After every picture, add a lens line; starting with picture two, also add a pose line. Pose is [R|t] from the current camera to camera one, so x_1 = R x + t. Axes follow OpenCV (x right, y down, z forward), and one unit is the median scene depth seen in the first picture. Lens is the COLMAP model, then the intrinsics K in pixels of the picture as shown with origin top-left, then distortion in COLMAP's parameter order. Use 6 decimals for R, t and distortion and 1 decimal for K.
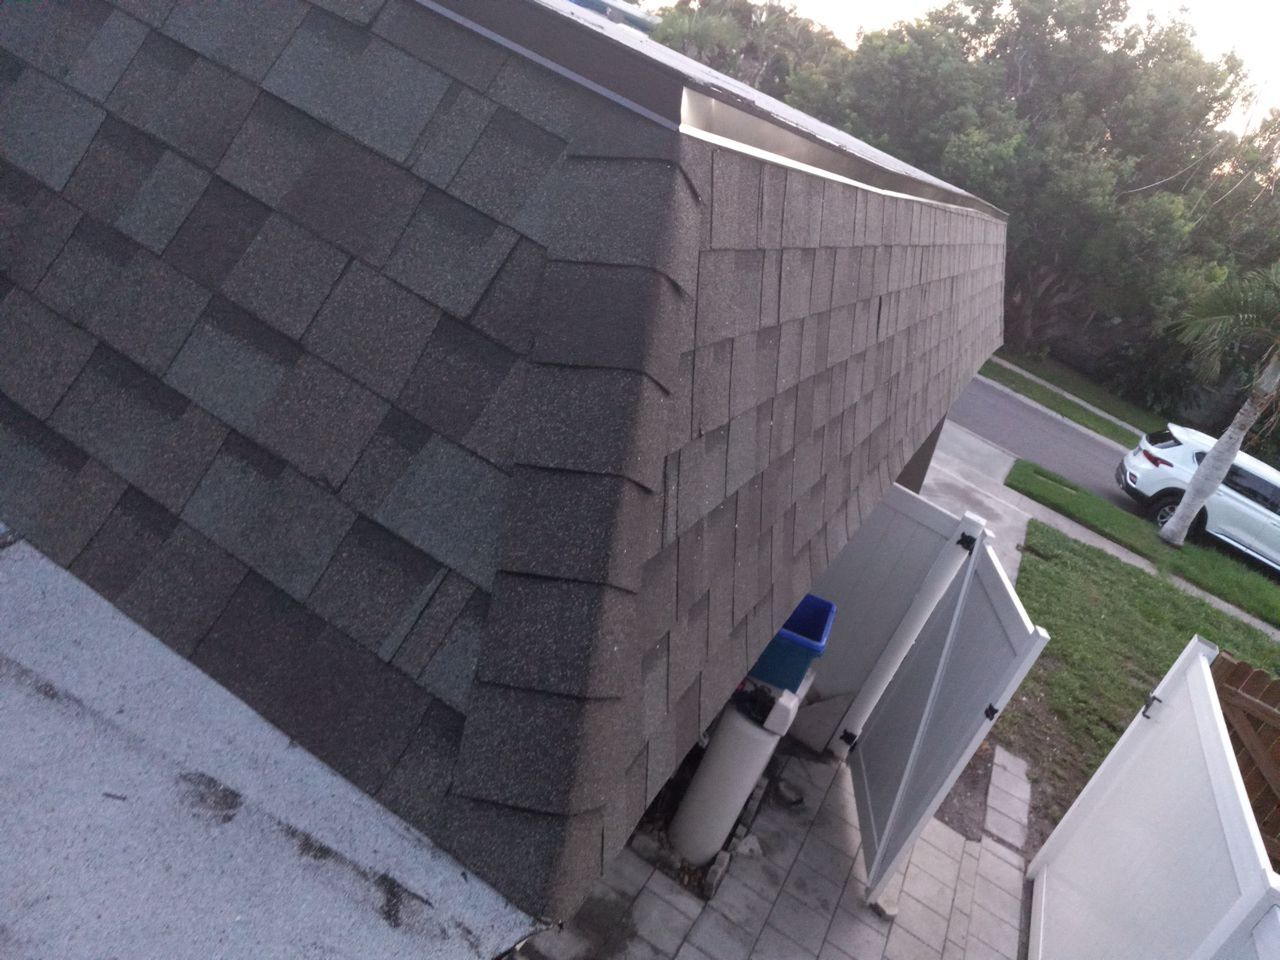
lens RADIAL K [[1009.6, 0, 637.8], [0, 1009.6, 485.6], [0, 0, 1]] dist [0.040924, -0.062529]
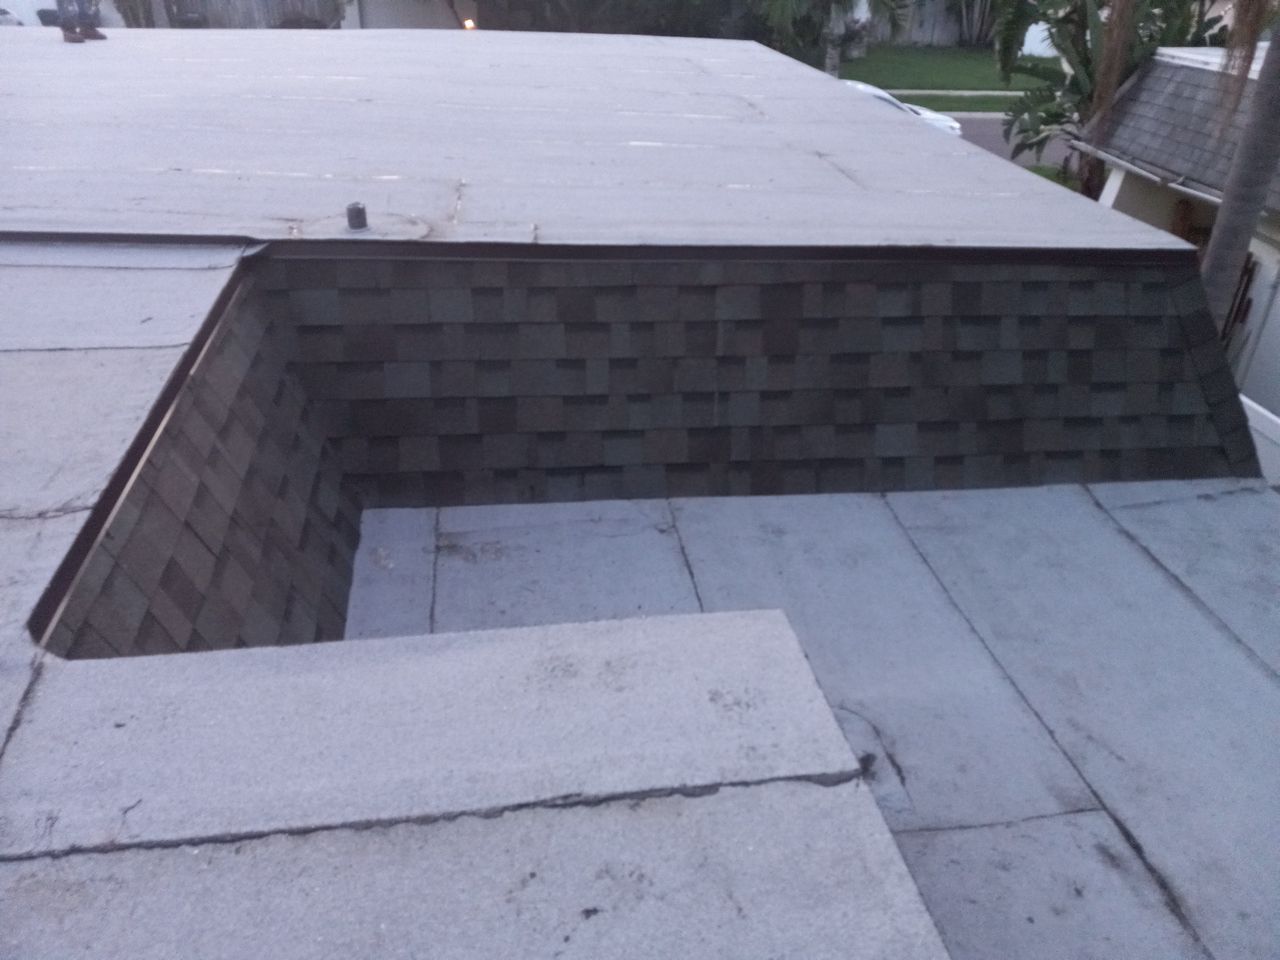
lens RADIAL K [[1009.6, 0, 608.1], [0, 1009.6, 496.8], [0, 0, 1]] dist [0.040924, -0.062529]
pose [[0.781547, -0.571557, 0.250011, -2.612763], [0.489348, 0.810236, 0.322577, -1.675619], [-0.386940, -0.129767, 0.912928, -1.312464]]
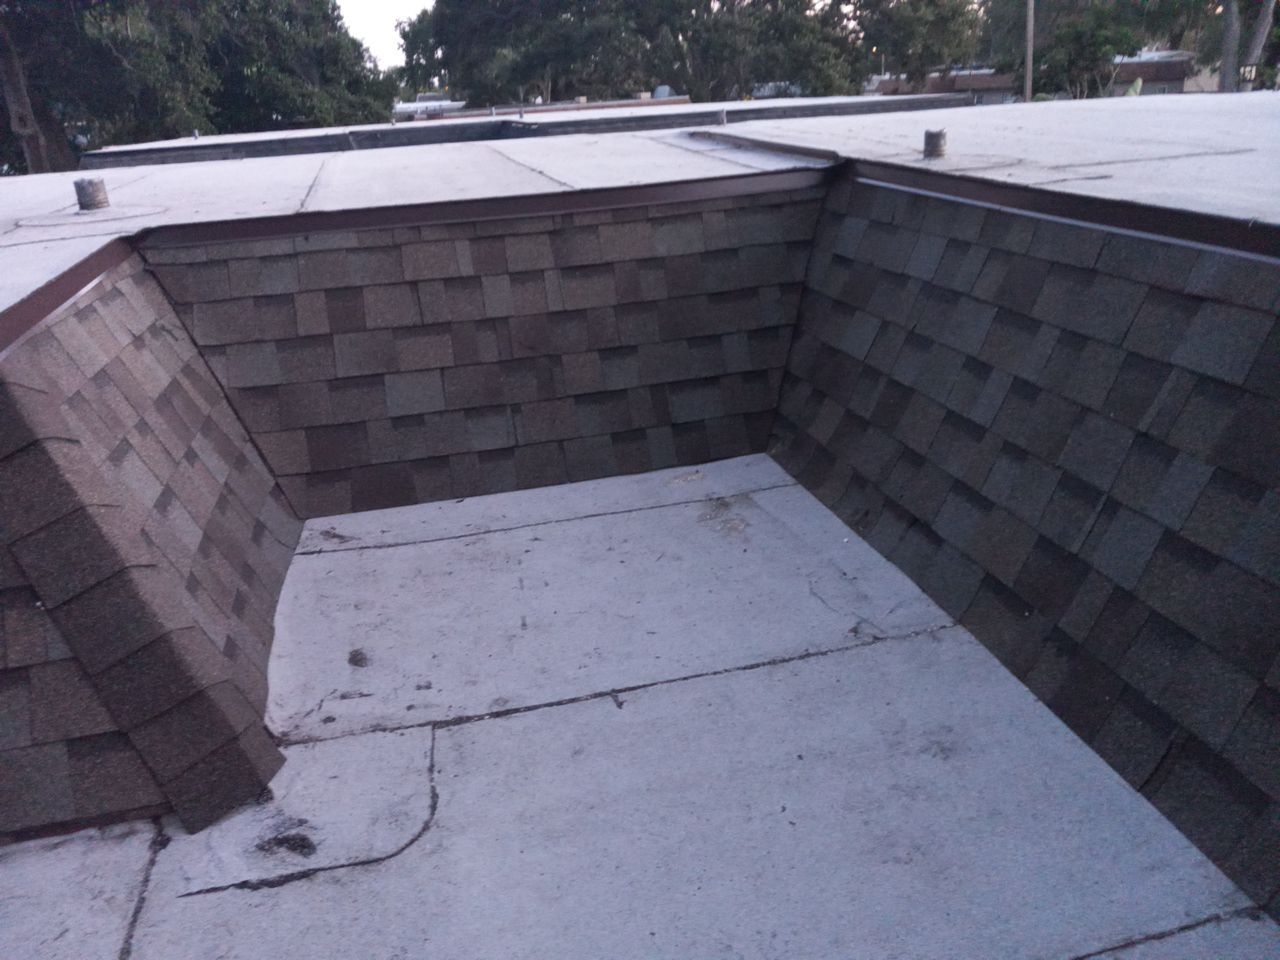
lens RADIAL K [[1009.6, 0, 637.9], [0, 1009.6, 479.6], [0, 0, 1]] dist [0.040924, -0.062529]
pose [[0.561053, -0.132935, -0.817036, -0.564824], [-0.034597, 0.982393, -0.183597, -0.512722], [0.827056, 0.131275, 0.546575, -0.070014]]
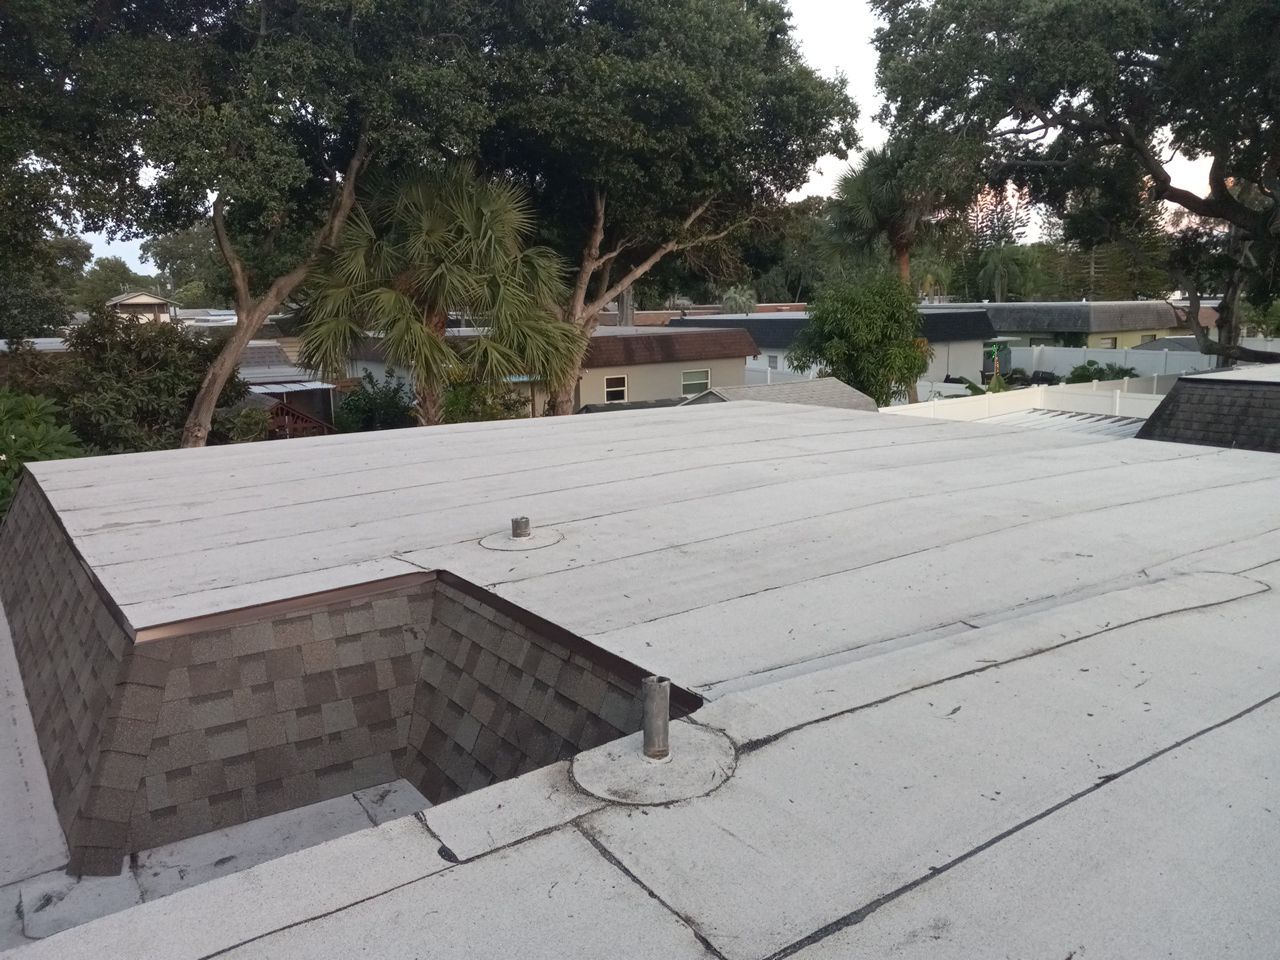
lens RADIAL K [[1009.6, 0, 642.2], [0, 1009.6, 476.2], [0, 0, 1]] dist [0.040924, -0.062529]
pose [[-0.471285, -0.227745, -0.852070, -0.052036], [-0.501507, 0.863904, 0.046479, -2.289360], [0.725522, 0.449224, -0.521360, 2.524498]]
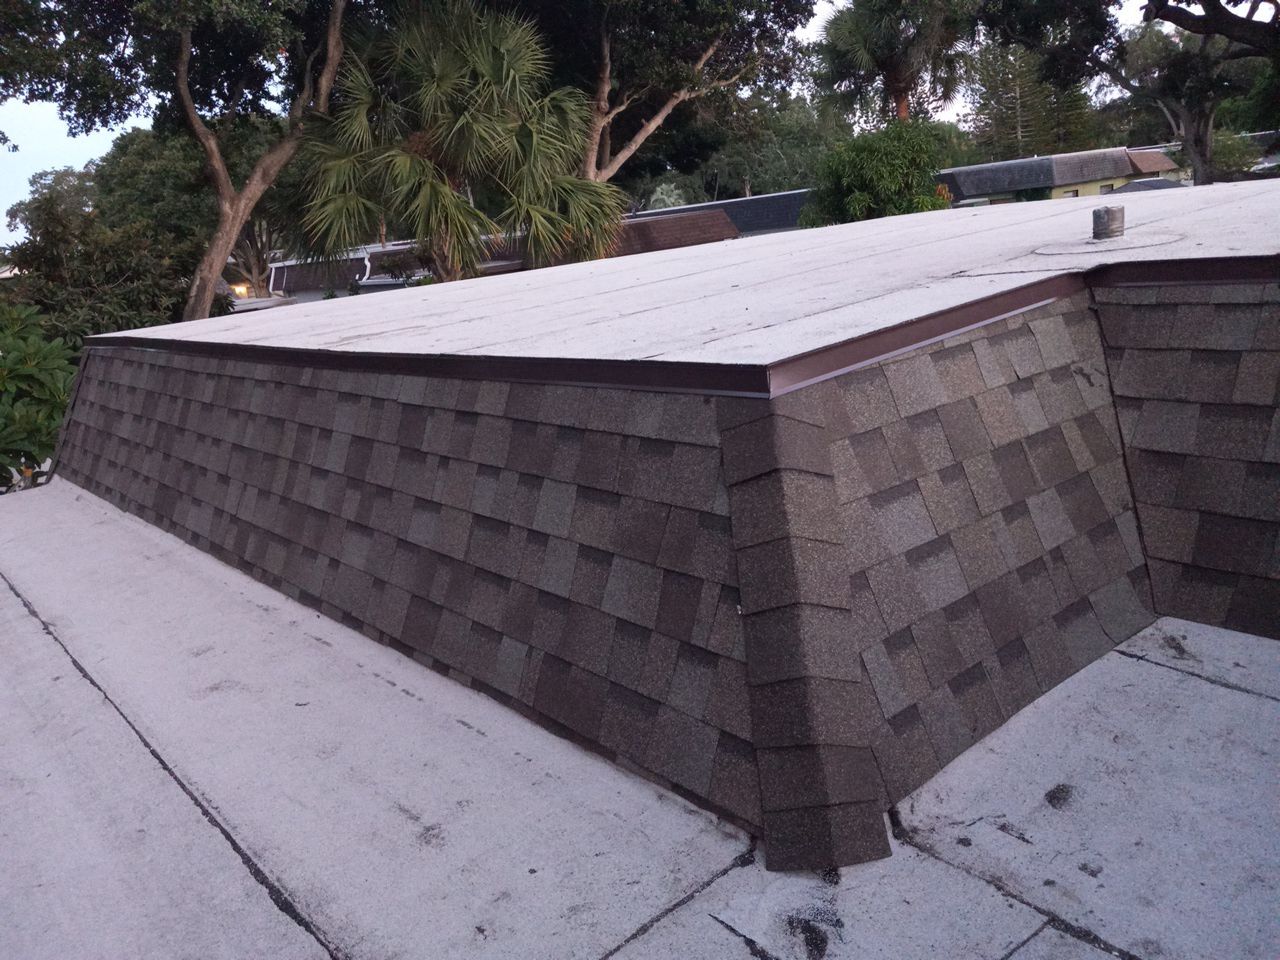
lens RADIAL K [[1009.6, 0, 646.1], [0, 1009.6, 487.7], [0, 0, 1]] dist [0.040924, -0.062529]
pose [[-0.417219, -0.102765, -0.902977, -0.684903], [-0.399981, 0.912945, 0.080911, -0.804466], [0.816054, 0.394931, -0.422002, 0.490704]]
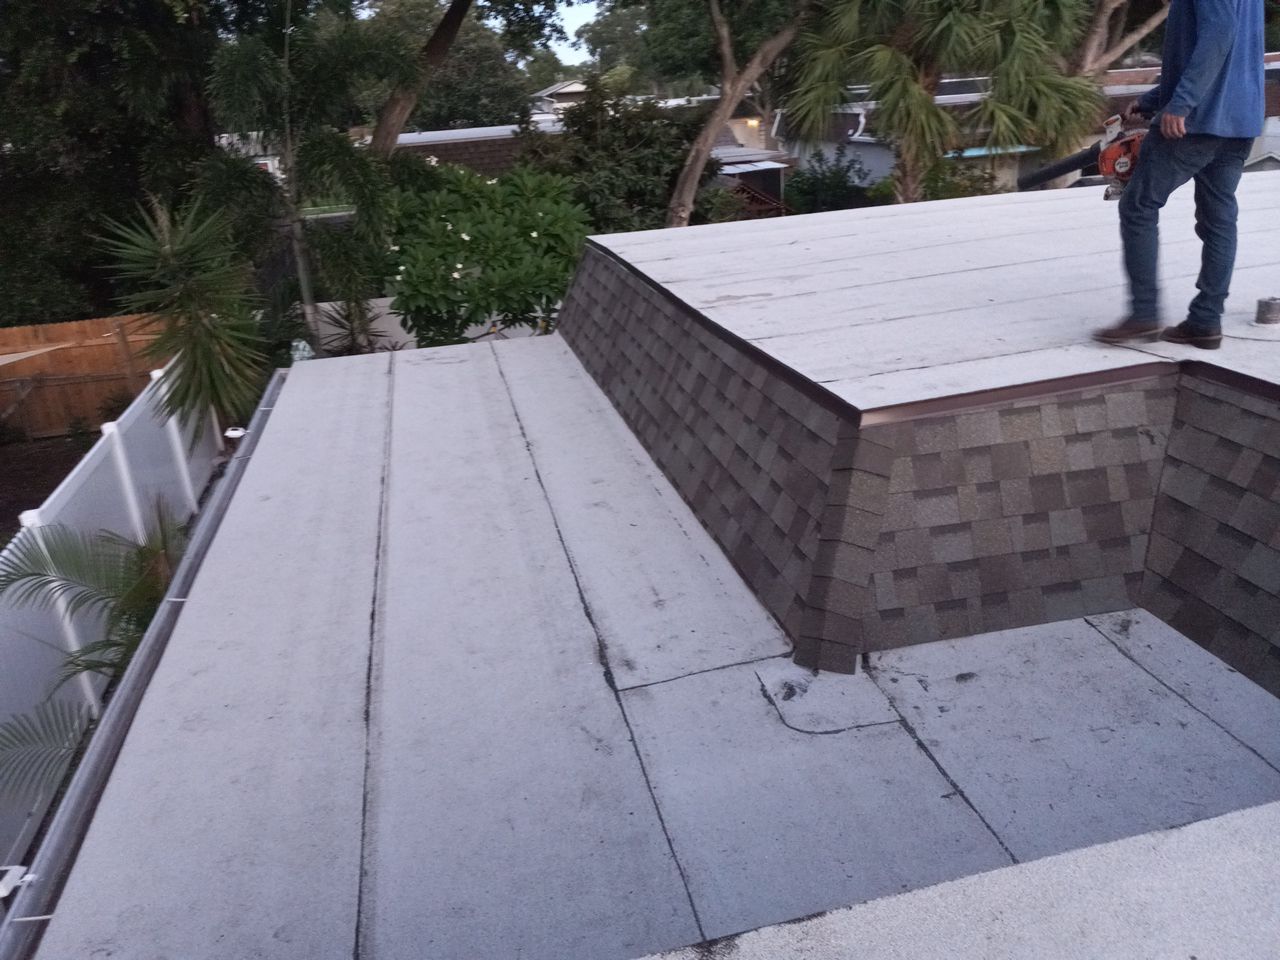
lens RADIAL K [[1009.6, 0, 641.7], [0, 1009.6, 479.1], [0, 0, 1]] dist [0.040924, -0.062529]
pose [[-0.751719, -0.106753, -0.650786, 0.137096], [-0.461426, 0.790175, 0.403373, -1.625197], [0.471173, 0.603513, -0.643248, 1.553201]]
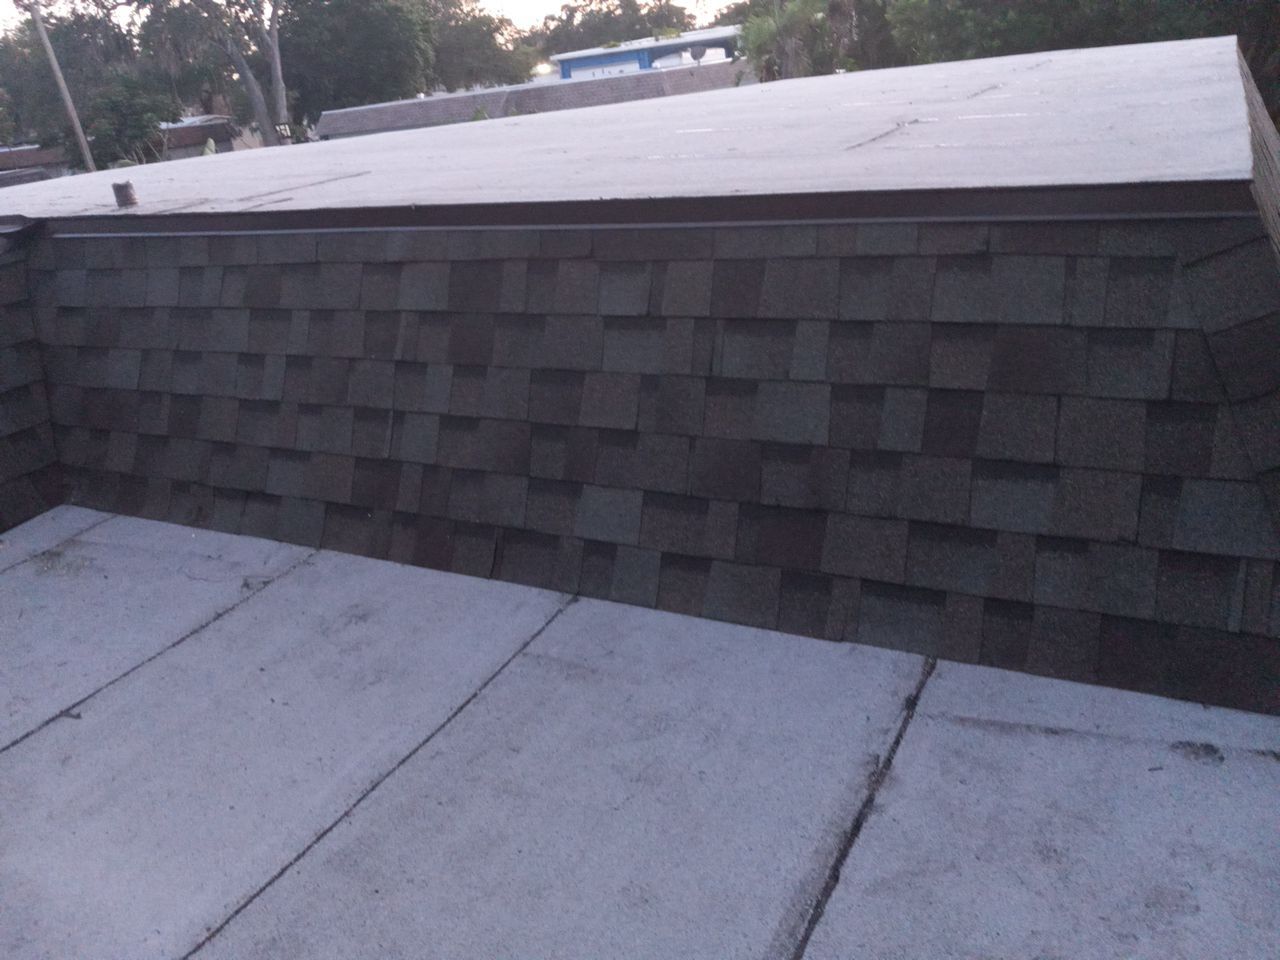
lens RADIAL K [[1009.6, 0, 638.8], [0, 1009.6, 484.6], [0, 0, 1]] dist [0.040924, -0.062529]
pose [[0.870034, -0.436124, -0.229863, -0.545039], [0.430836, 0.899268, -0.075483, -0.268642], [0.239628, -0.033361, 0.970291, -0.600641]]
